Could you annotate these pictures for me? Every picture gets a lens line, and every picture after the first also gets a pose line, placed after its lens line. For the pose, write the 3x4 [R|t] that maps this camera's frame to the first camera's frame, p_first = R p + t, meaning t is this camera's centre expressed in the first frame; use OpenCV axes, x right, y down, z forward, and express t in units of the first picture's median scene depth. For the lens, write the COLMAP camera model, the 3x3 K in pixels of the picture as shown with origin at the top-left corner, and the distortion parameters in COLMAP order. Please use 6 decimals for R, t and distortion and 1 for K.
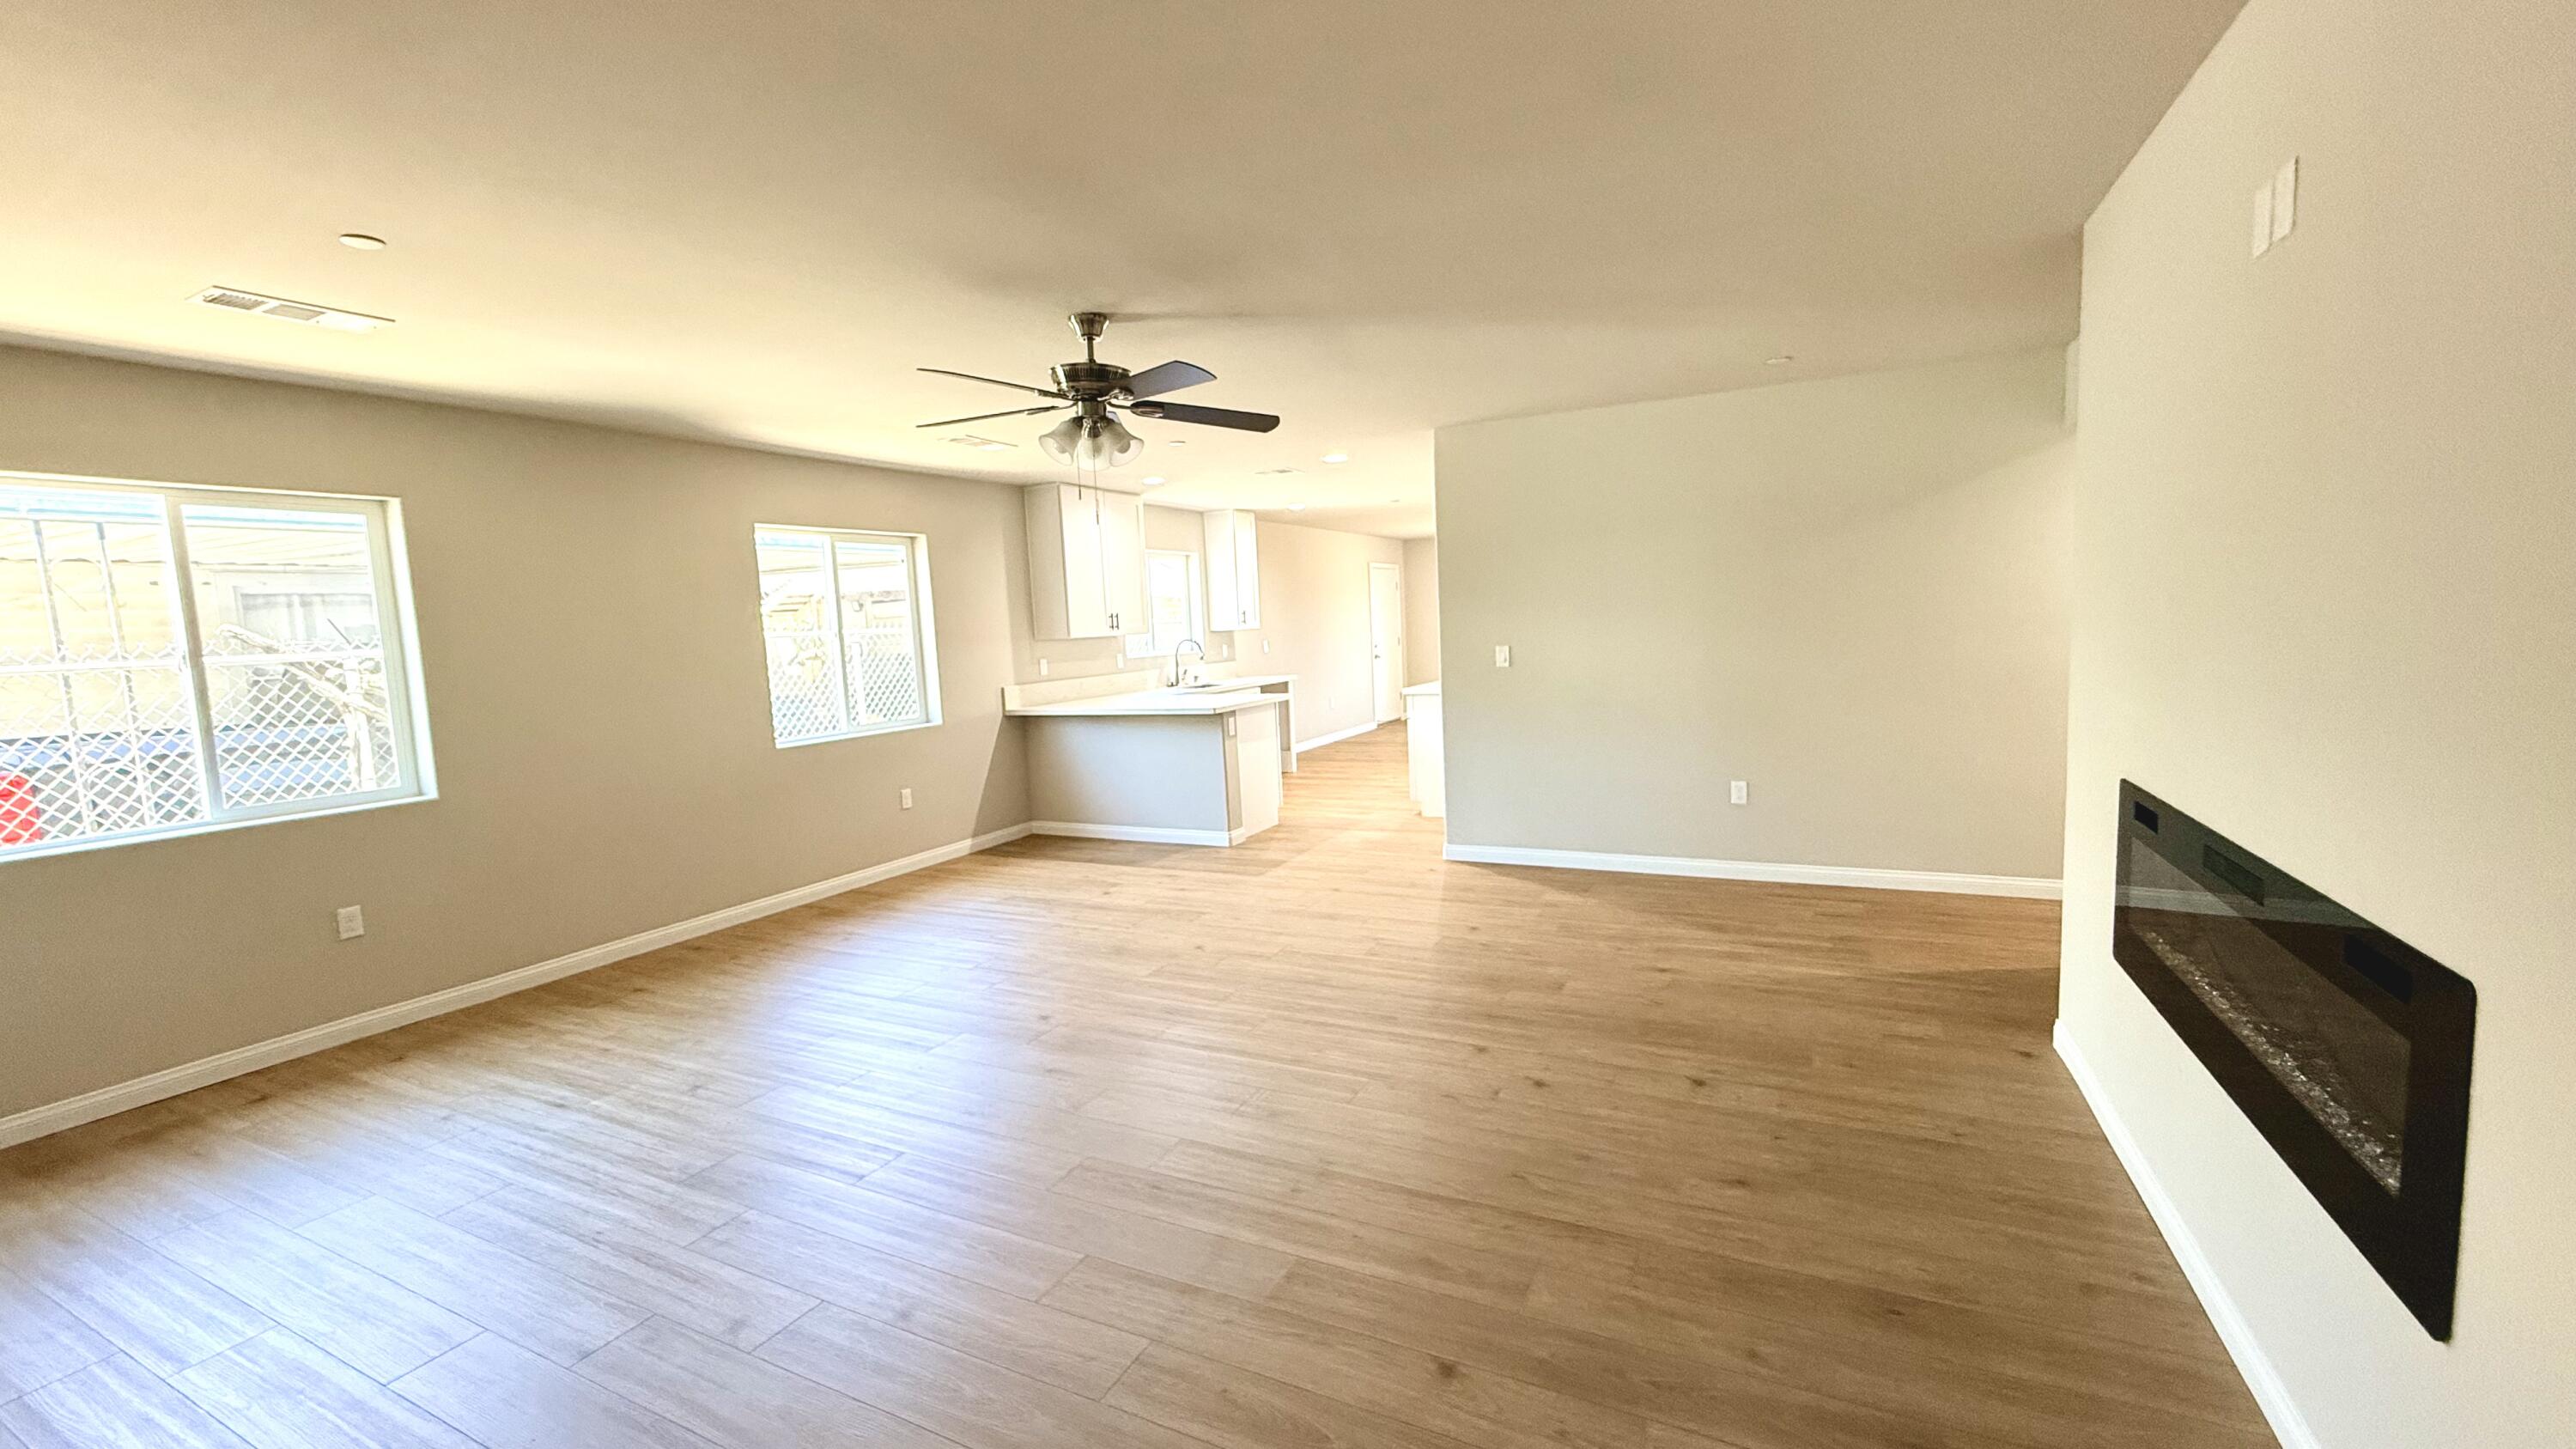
lens RADIAL K [[1035.7, 0, 1281.6], [0, 1035.7, 723.0], [0, 0, 1]] dist [0.001022, 0.000264]
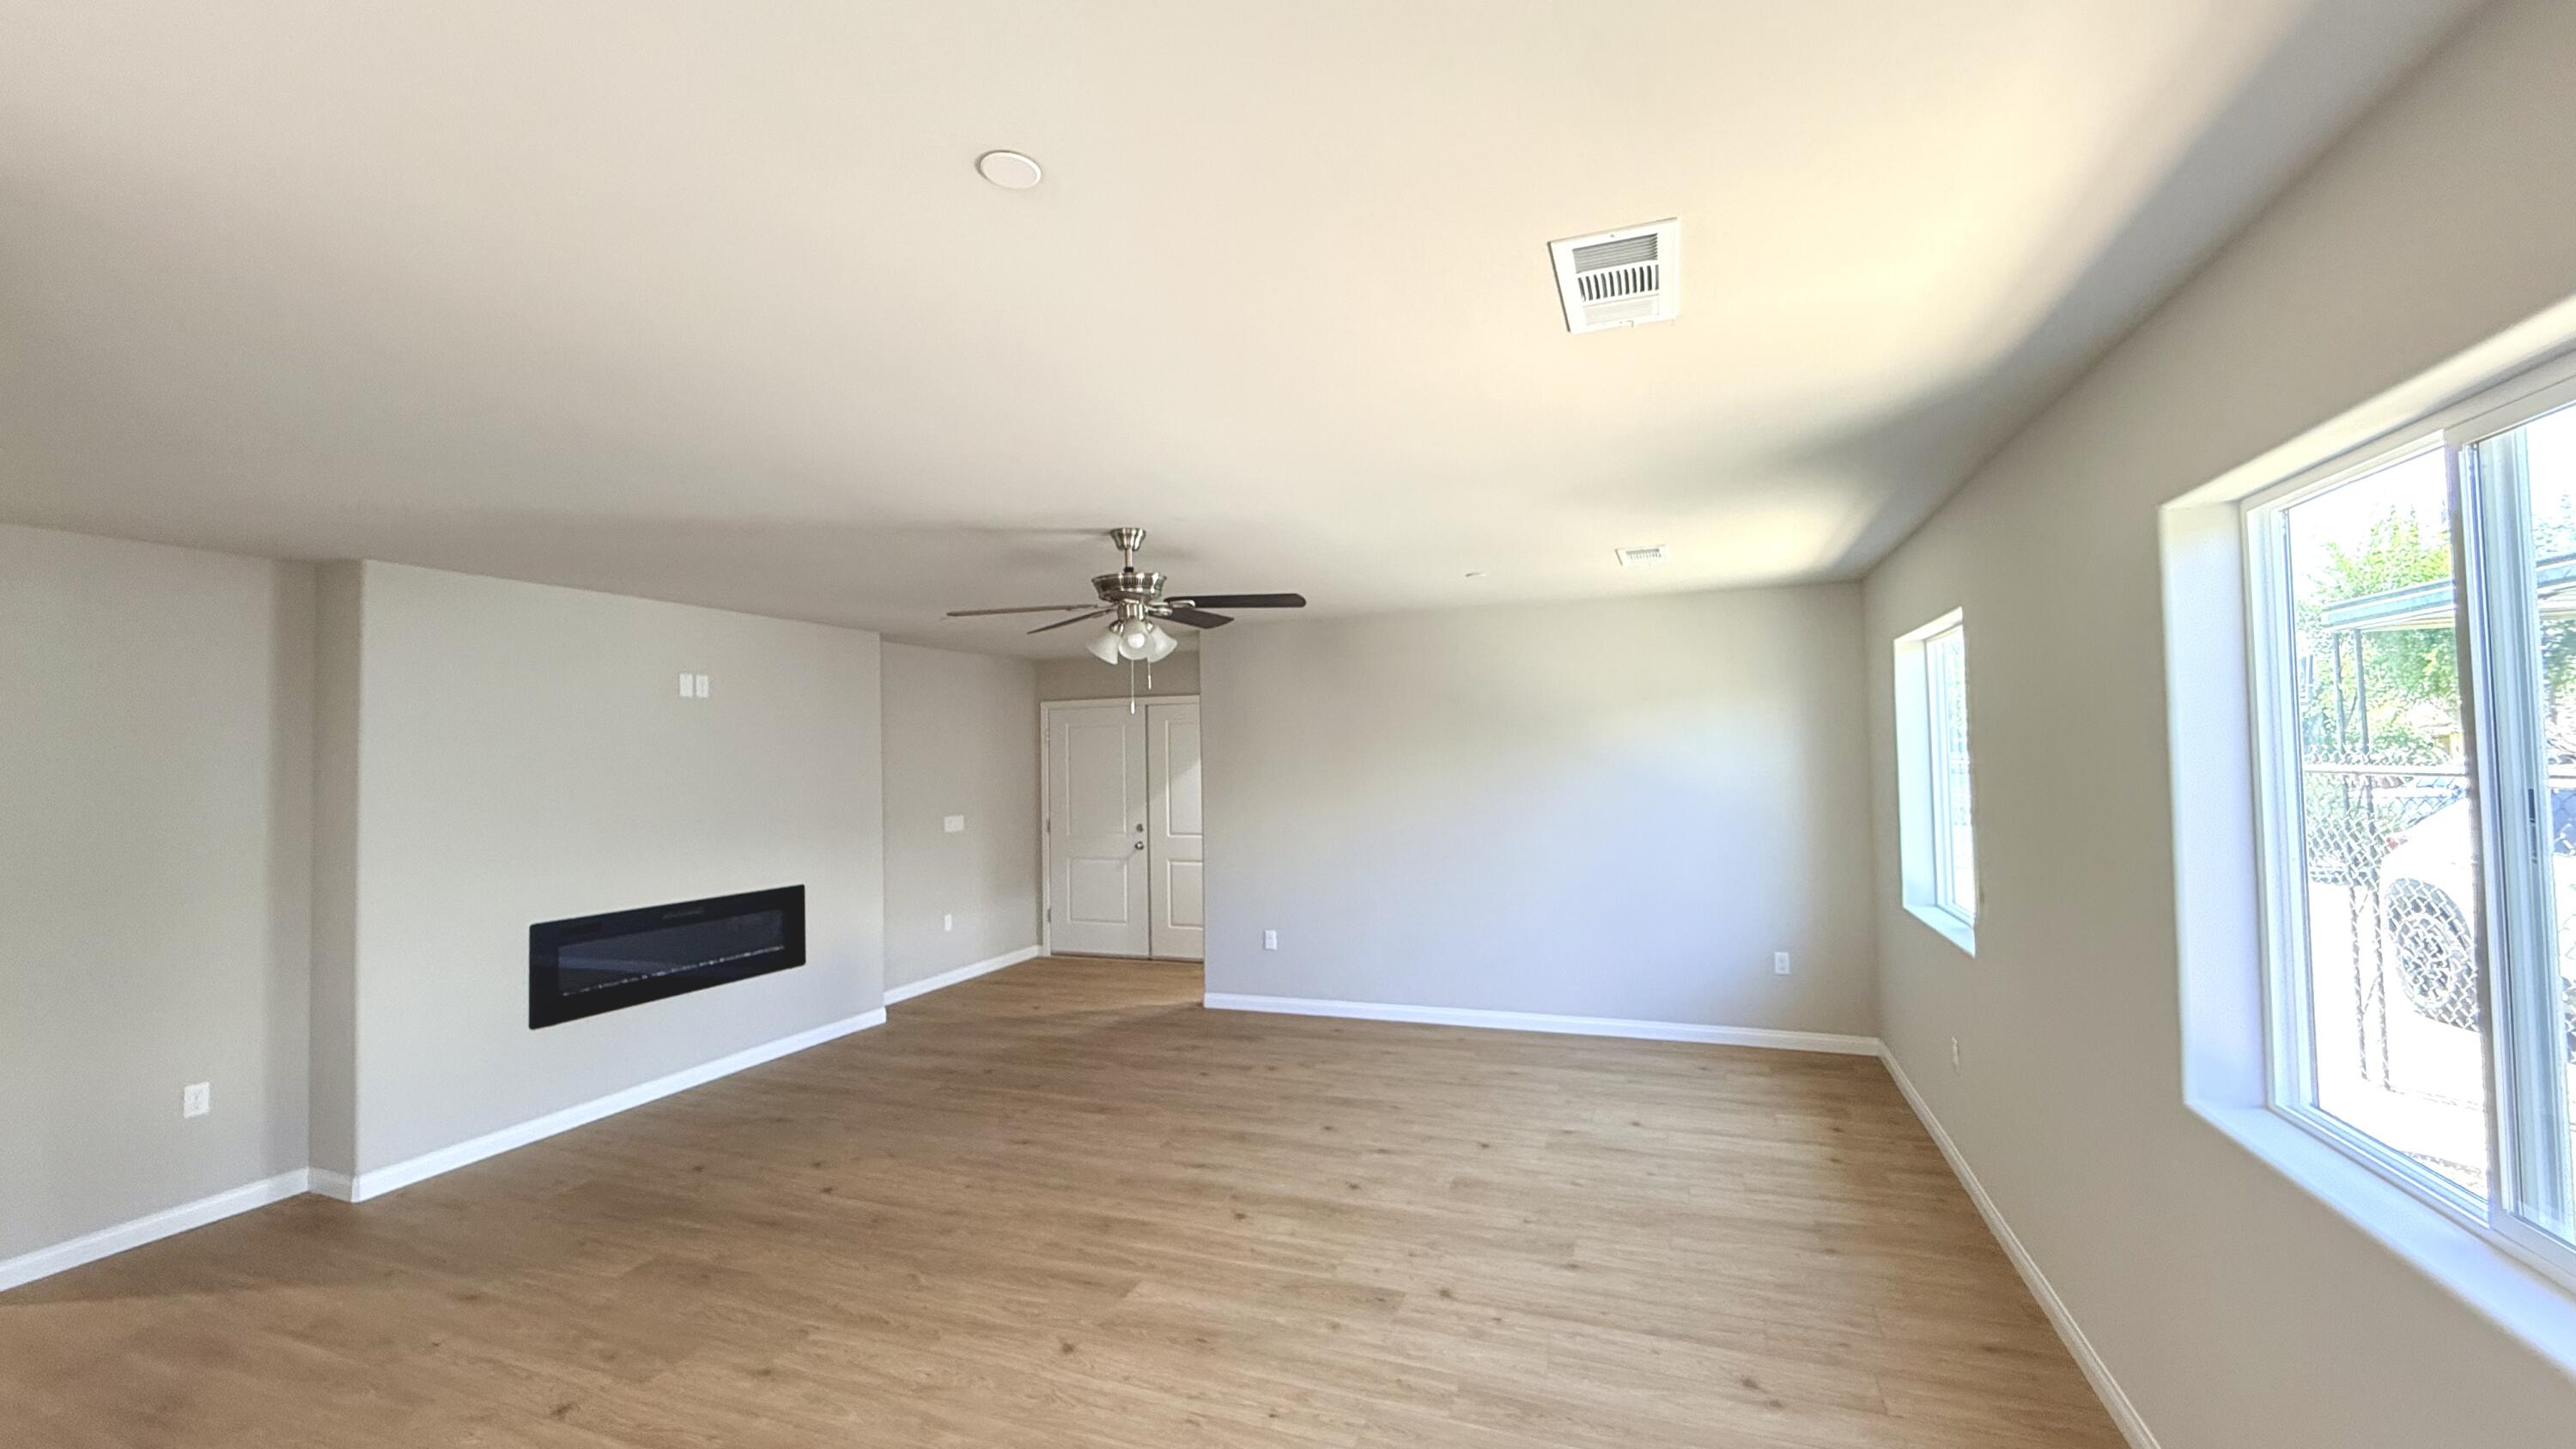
lens RADIAL K [[1035.7, 0, 1281.6], [0, 1035.7, 723.0], [0, 0, 1]] dist [0.001022, 0.000264]
pose [[-0.992839, 0.066700, -0.099110, -0.174753], [0.060001, 0.995804, 0.069097, -0.191691], [0.103303, 0.062656, -0.992675, 1.636379]]
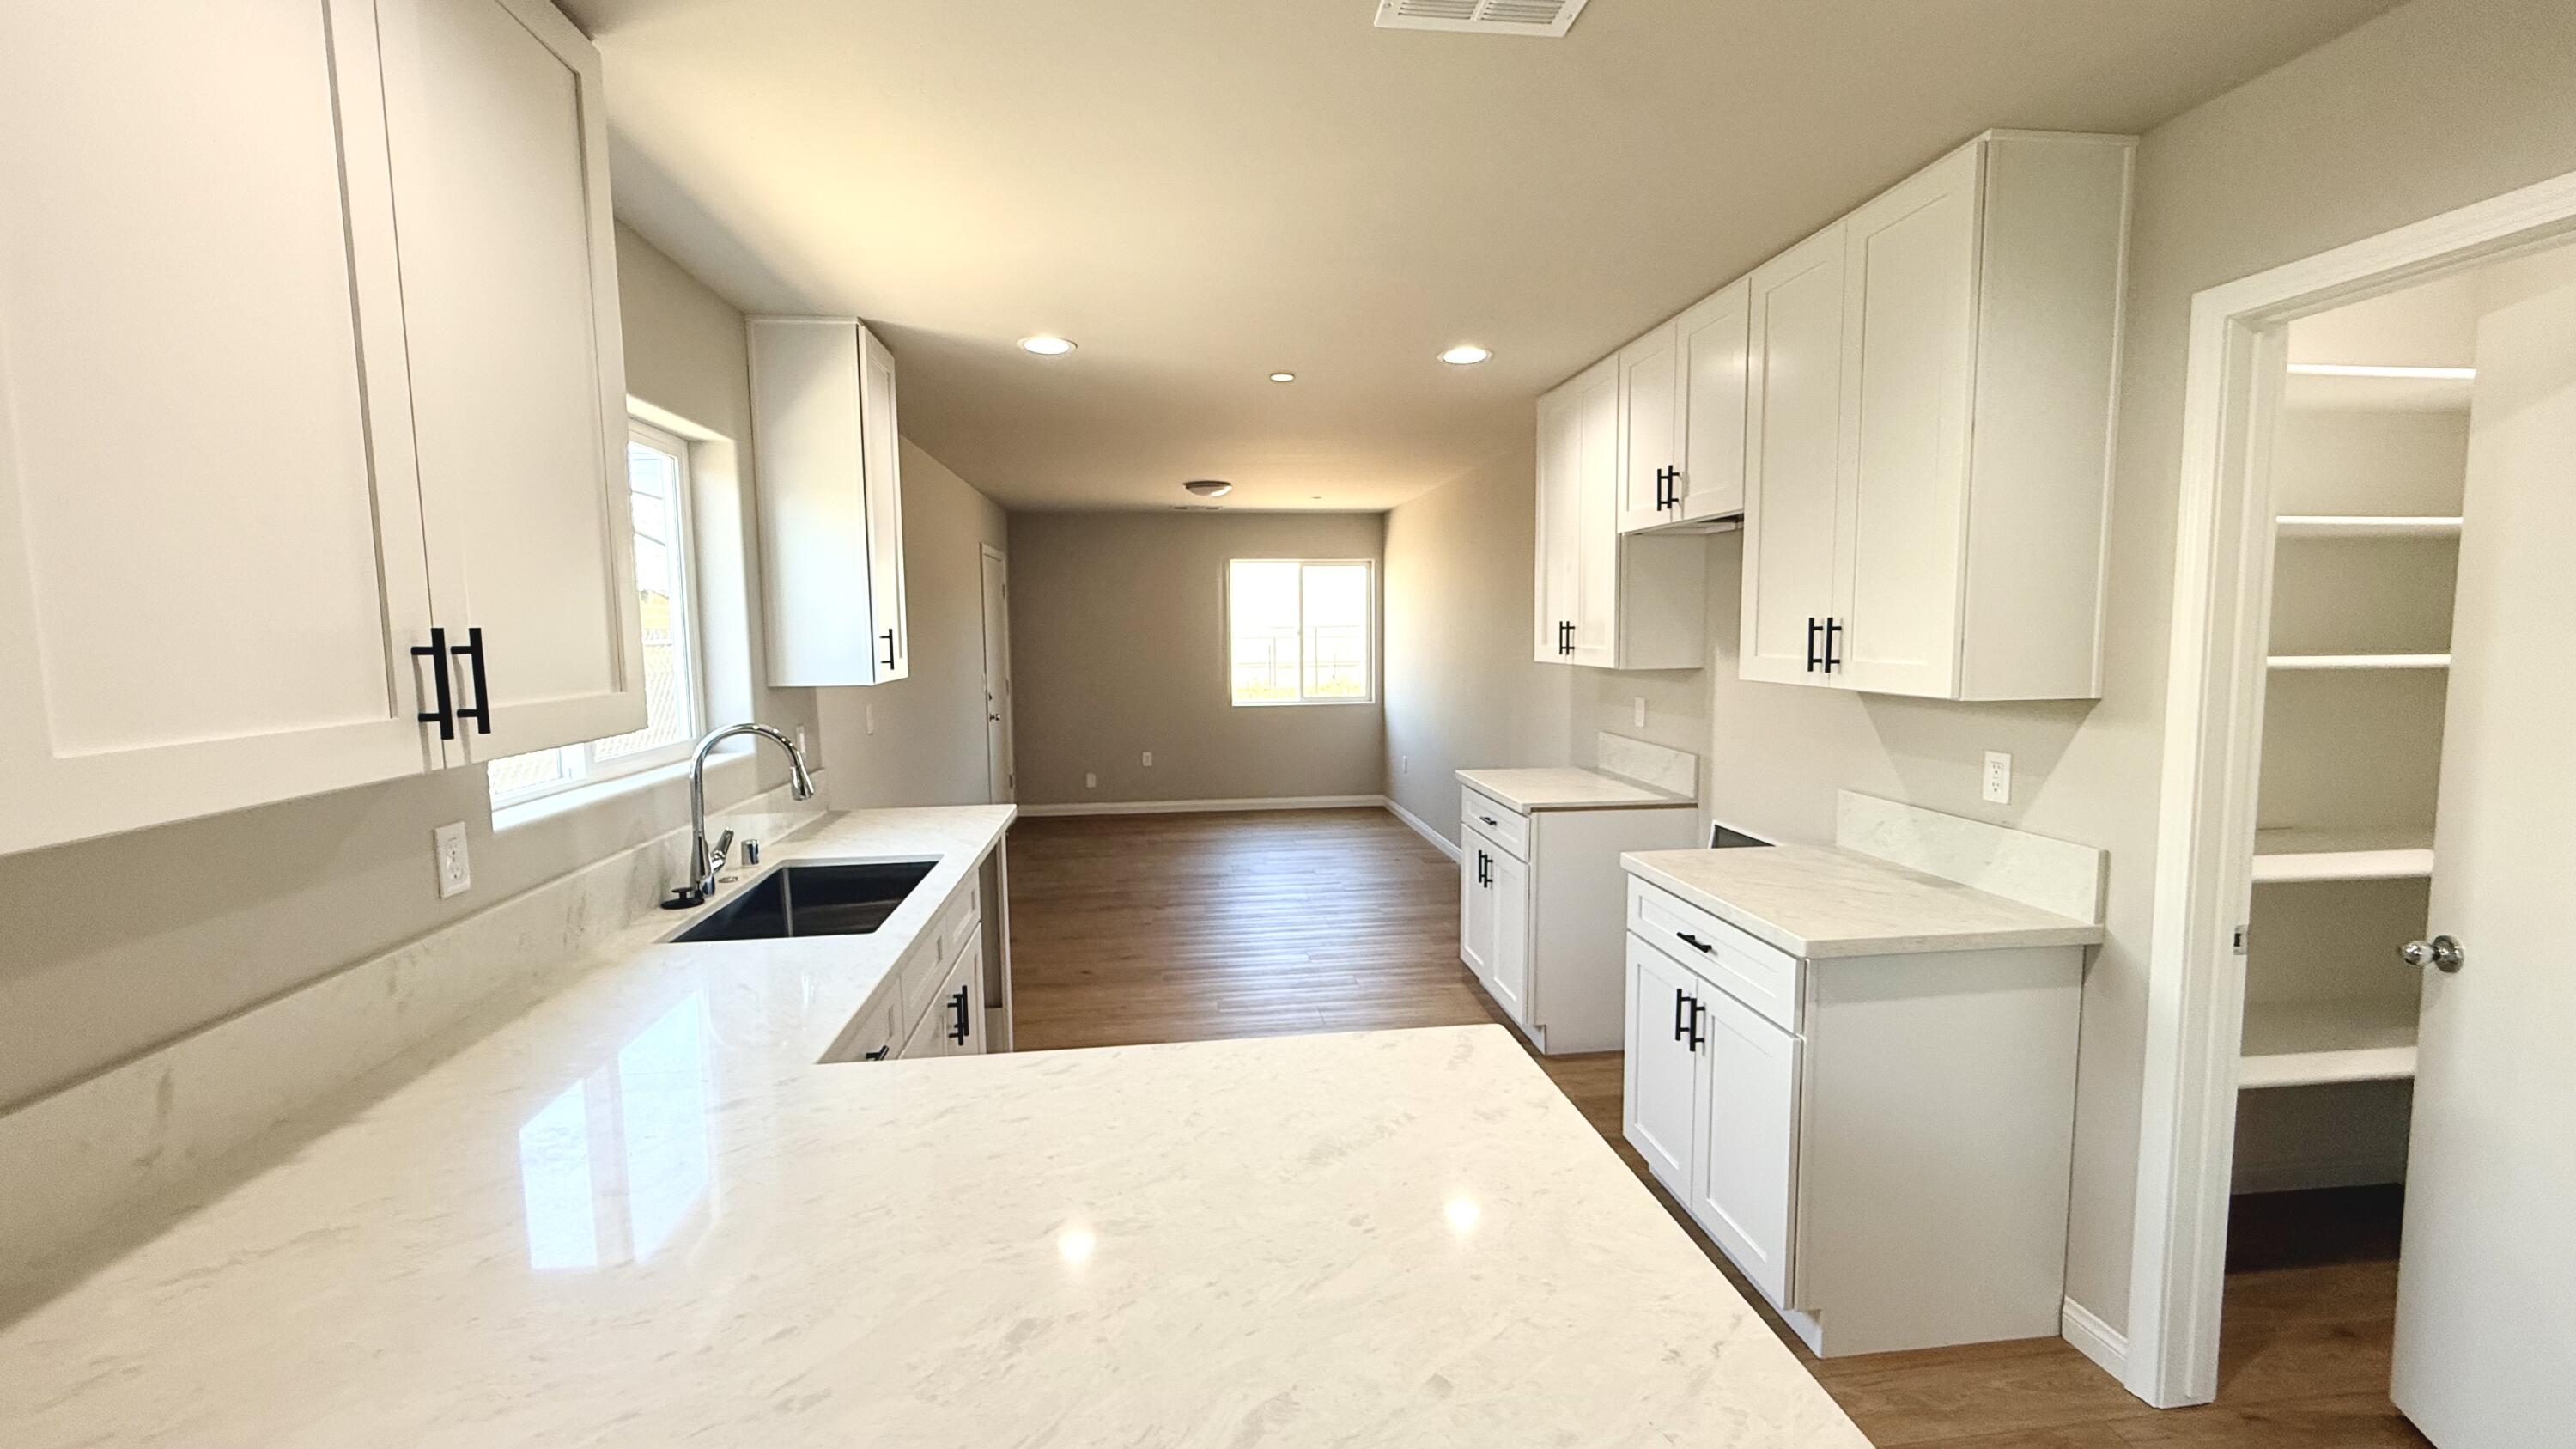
lens RADIAL K [[1035.7, 0, 1281.6], [0, 1035.7, 723.0], [0, 0, 1]] dist [0.001022, 0.000264]
pose [[0.831685, -0.014714, 0.555053, -0.246513], [0.026882, 0.999544, -0.013783, -0.147511], [-0.554597, 0.026384, 0.831701, 1.368218]]
